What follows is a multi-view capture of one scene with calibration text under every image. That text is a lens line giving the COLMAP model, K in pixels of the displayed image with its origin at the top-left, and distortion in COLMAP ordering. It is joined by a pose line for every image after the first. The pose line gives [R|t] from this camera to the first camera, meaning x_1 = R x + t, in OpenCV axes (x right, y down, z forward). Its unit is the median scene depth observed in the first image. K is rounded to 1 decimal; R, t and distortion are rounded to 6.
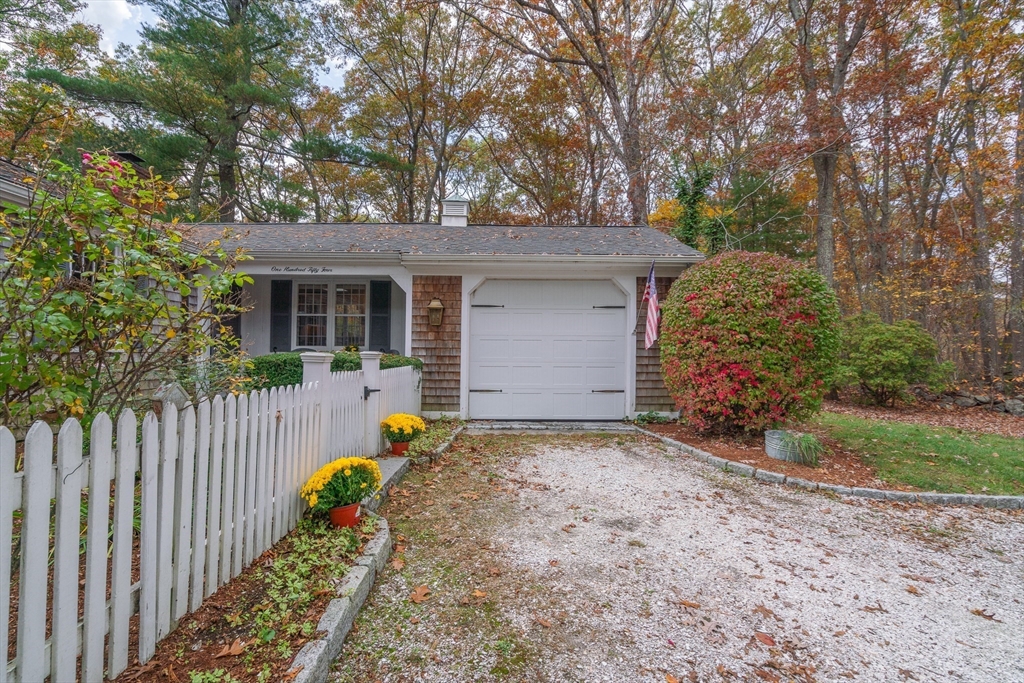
lens RADIAL K [[466.7, 0, 513.6], [0, 466.7, 338.6], [0, 0, 1]] dist [-0.002876, 0.001897]
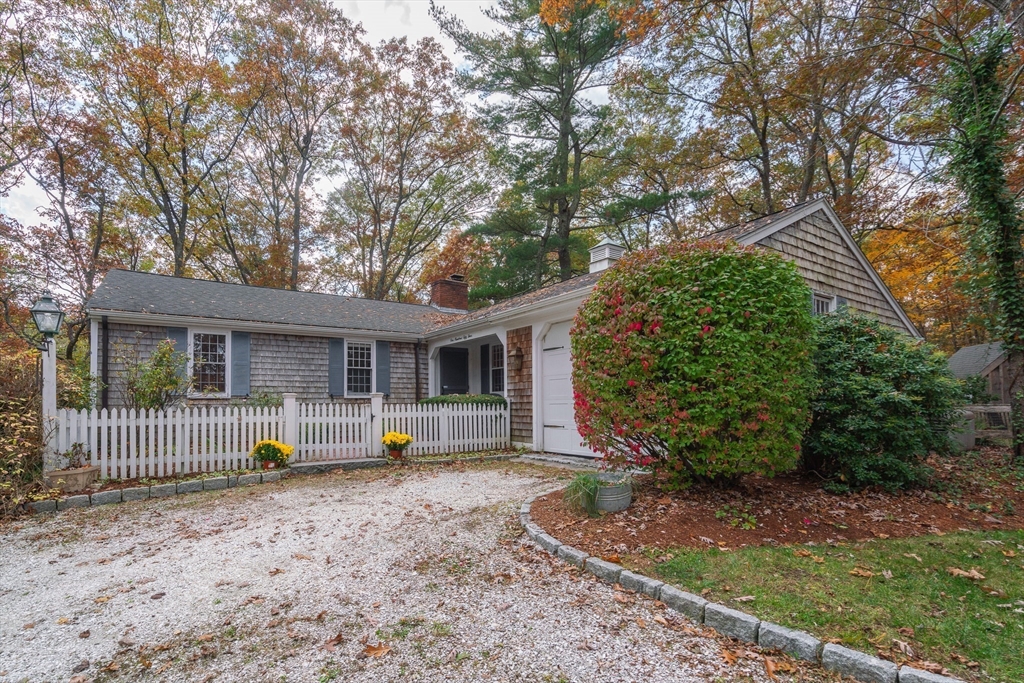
lens RADIAL K [[466.7, 0, 458.9], [0, 466.7, 402.2], [0, 0, 1]] dist [-0.002876, 0.001897]
pose [[0.516245, -0.015719, -0.856296, 0.772507], [0.042511, 0.999069, 0.007290, 0.037746], [0.855385, -0.040166, 0.516433, 0.247016]]
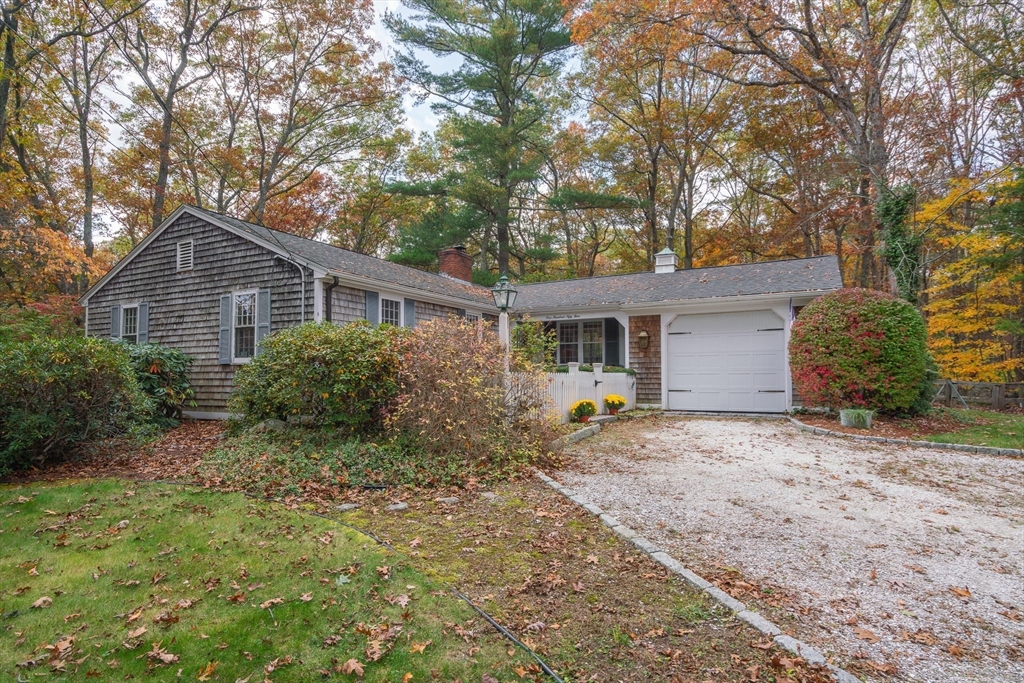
lens RADIAL K [[558.7, 0, 508.6], [0, 558.7, 351.6], [0, 0, 1]] dist [0.016994, 0.000447]
pose [[0.872855, -0.032736, -0.486880, 0.337165], [0.026384, 0.999454, -0.019899, 0.008847], [0.487265, 0.004523, 0.873242, -0.819087]]
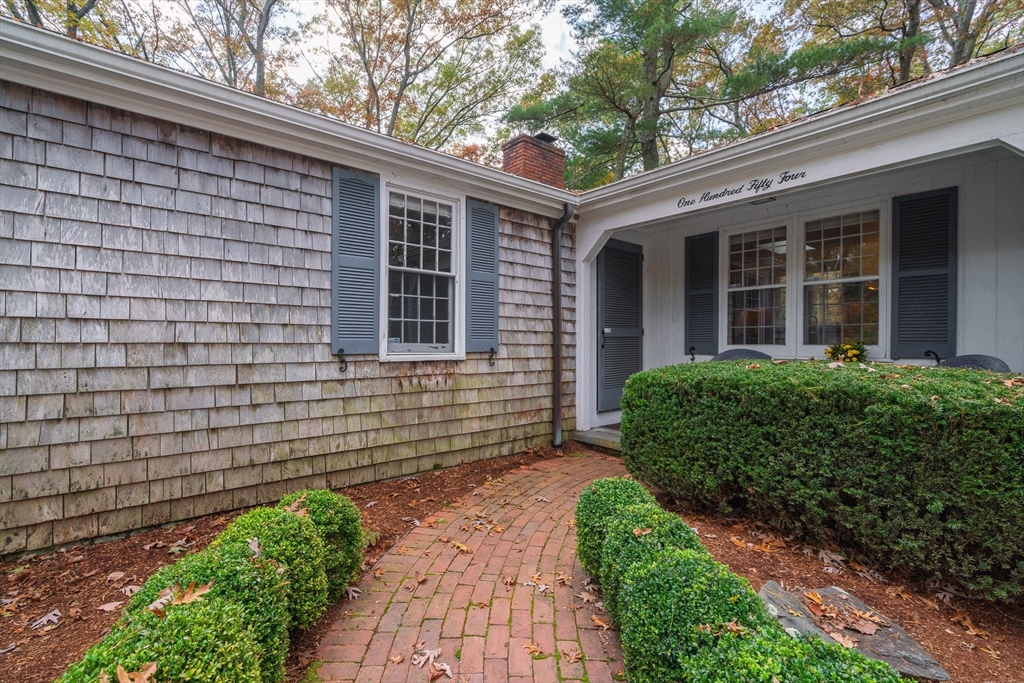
lens RADIAL K [[466.7, 0, 505.9], [0, 466.7, 346.8], [0, 0, 1]] dist [-0.002876, 0.001897]
pose [[0.633469, 0.000802, -0.773767, -0.228040], [0.026689, 0.999382, 0.022886, -0.001954], [0.773307, -0.035148, 0.633056, 0.498643]]
